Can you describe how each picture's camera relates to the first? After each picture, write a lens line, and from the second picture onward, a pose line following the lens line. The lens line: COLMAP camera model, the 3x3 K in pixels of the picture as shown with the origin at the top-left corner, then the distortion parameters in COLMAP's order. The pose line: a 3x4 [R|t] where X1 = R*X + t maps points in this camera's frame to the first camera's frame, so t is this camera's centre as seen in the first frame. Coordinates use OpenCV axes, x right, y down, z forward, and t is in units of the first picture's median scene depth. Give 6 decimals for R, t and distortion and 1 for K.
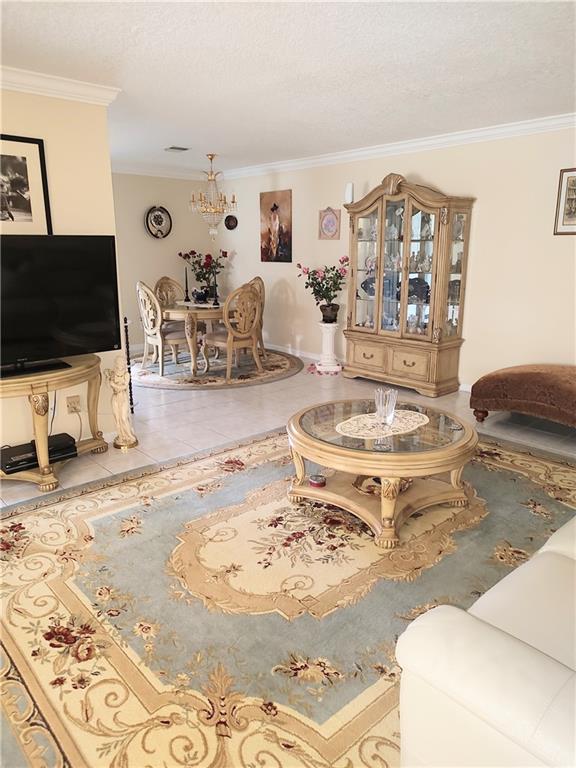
lens RADIAL K [[548.2, 0, 290.9], [0, 548.2, 381.0], [0, 0, 1]] dist [0.034578, -0.015560]
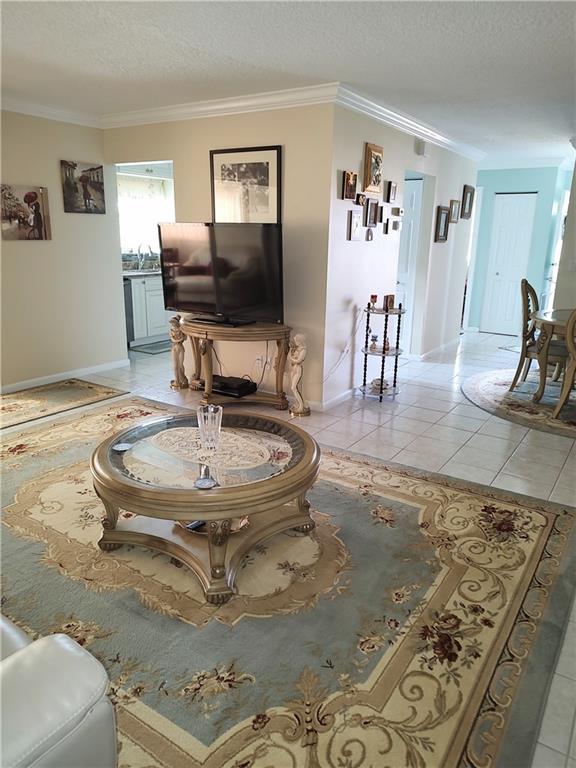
lens RADIAL K [[548.2, 0, 288.2], [0, 548.2, 383.0], [0, 0, 1]] dist [0.034578, -0.015560]
pose [[0.242718, 0.264982, -0.933205, 0.547119], [-0.253371, 0.945897, 0.202687, -0.123452], [0.936425, 0.187251, 0.296725, 0.490426]]
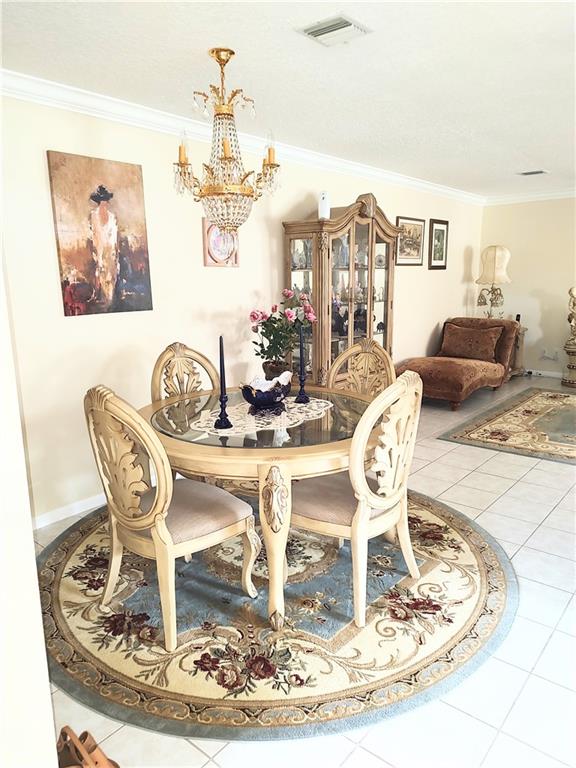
lens RADIAL K [[548.2, 0, 289.7], [0, 548.2, 388.8], [0, 0, 1]] dist [0.034578, -0.015560]
pose [[-0.142386, -0.203154, 0.968739, -0.710230], [0.248642, 0.939987, 0.233670, -0.316144], [-0.958073, 0.274141, -0.083329, 1.266499]]
